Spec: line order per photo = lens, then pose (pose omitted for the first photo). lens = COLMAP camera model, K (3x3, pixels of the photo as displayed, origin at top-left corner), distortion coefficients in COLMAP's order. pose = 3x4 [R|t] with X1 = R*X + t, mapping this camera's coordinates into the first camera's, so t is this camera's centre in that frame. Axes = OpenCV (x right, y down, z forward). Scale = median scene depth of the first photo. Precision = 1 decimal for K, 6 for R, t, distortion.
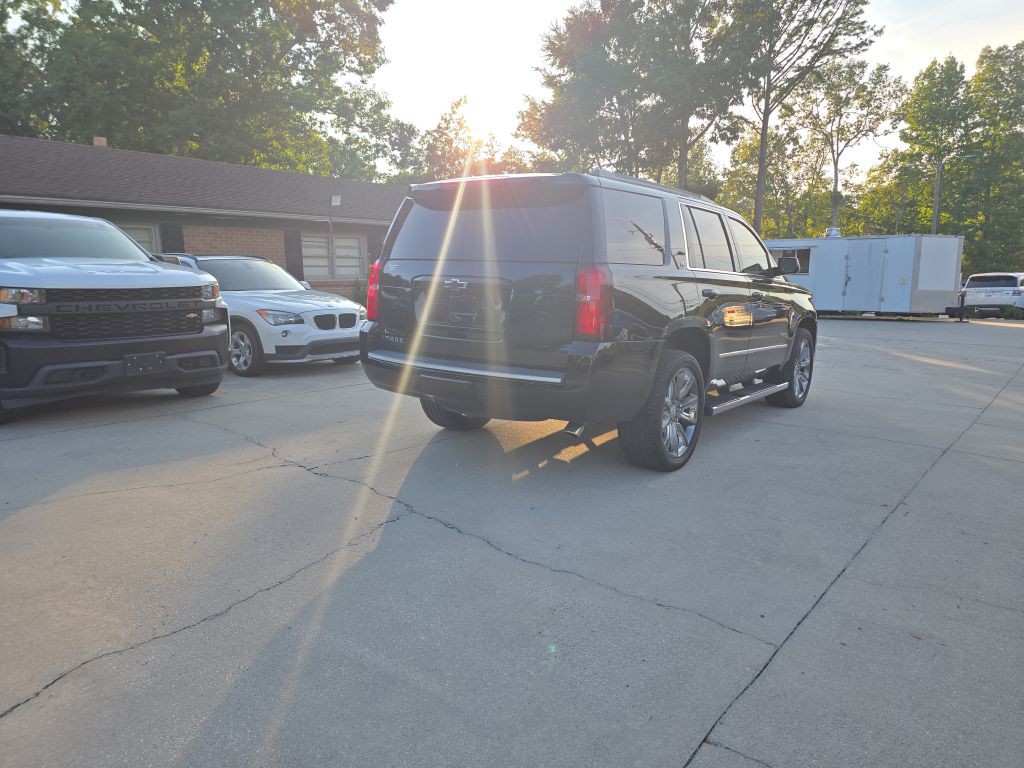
lens RADIAL K [[674.5, 0, 512.0], [0, 674.5, 384.0], [0, 0, 1]] dist [0.065725, -0.047809]
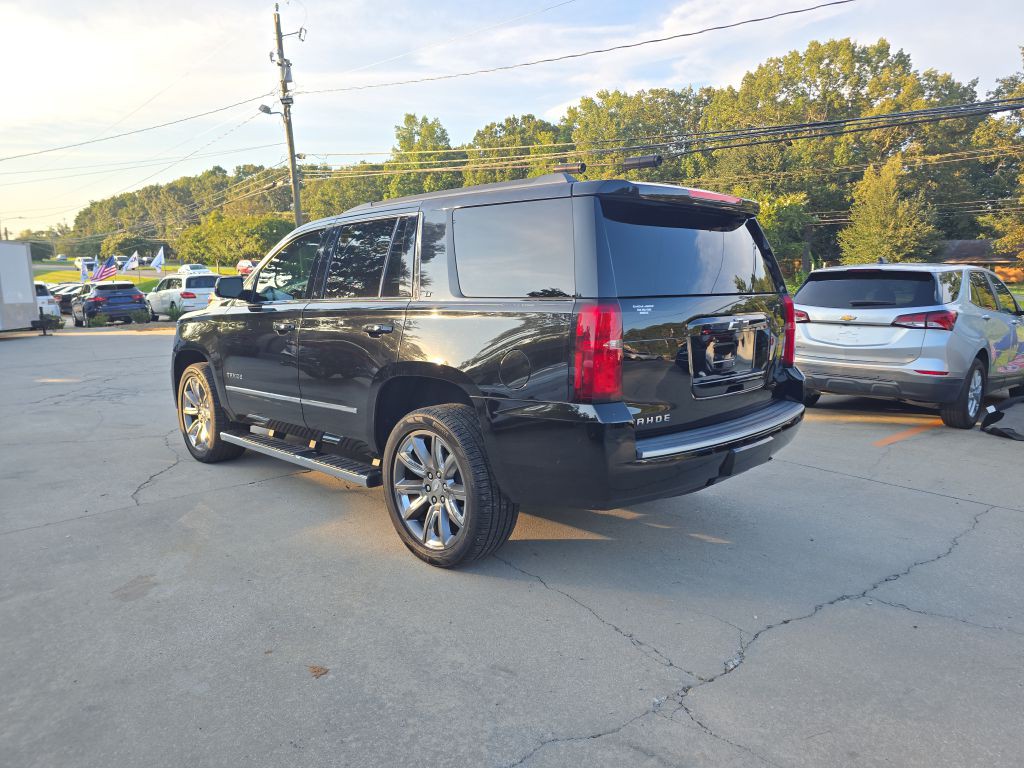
lens RADIAL K [[699.0, 0, 518.4], [0, 699.0, 380.1], [0, 0, 1]] dist [0.048001, -0.050870]
pose [[0.144786, -0.156551, 0.977000, -0.071711], [0.170660, 0.976557, 0.131189, -0.018057], [-0.974634, 0.147741, 0.168109, 0.086648]]
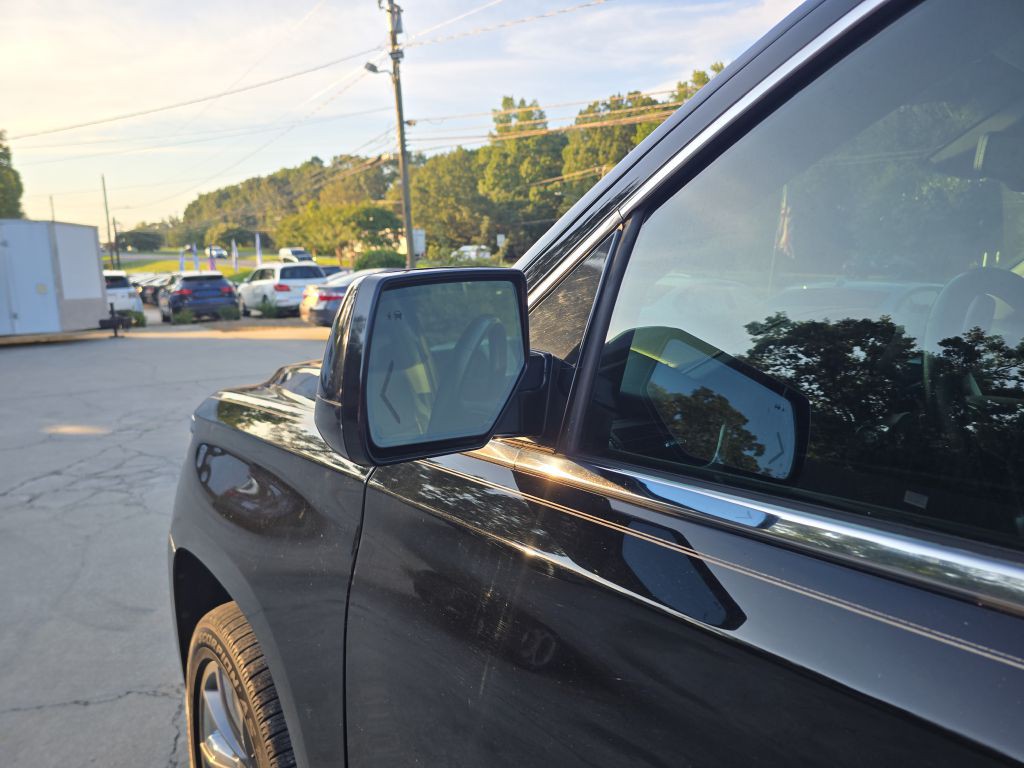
lens RADIAL K [[699.0, 0, 518.4], [0, 699.0, 380.1], [0, 0, 1]] dist [0.048001, -0.050870]
pose [[0.261912, -0.167214, 0.950495, 0.005527], [0.167965, 0.977743, 0.125724, -0.025285], [-0.950363, 0.126721, 0.284169, 0.133434]]
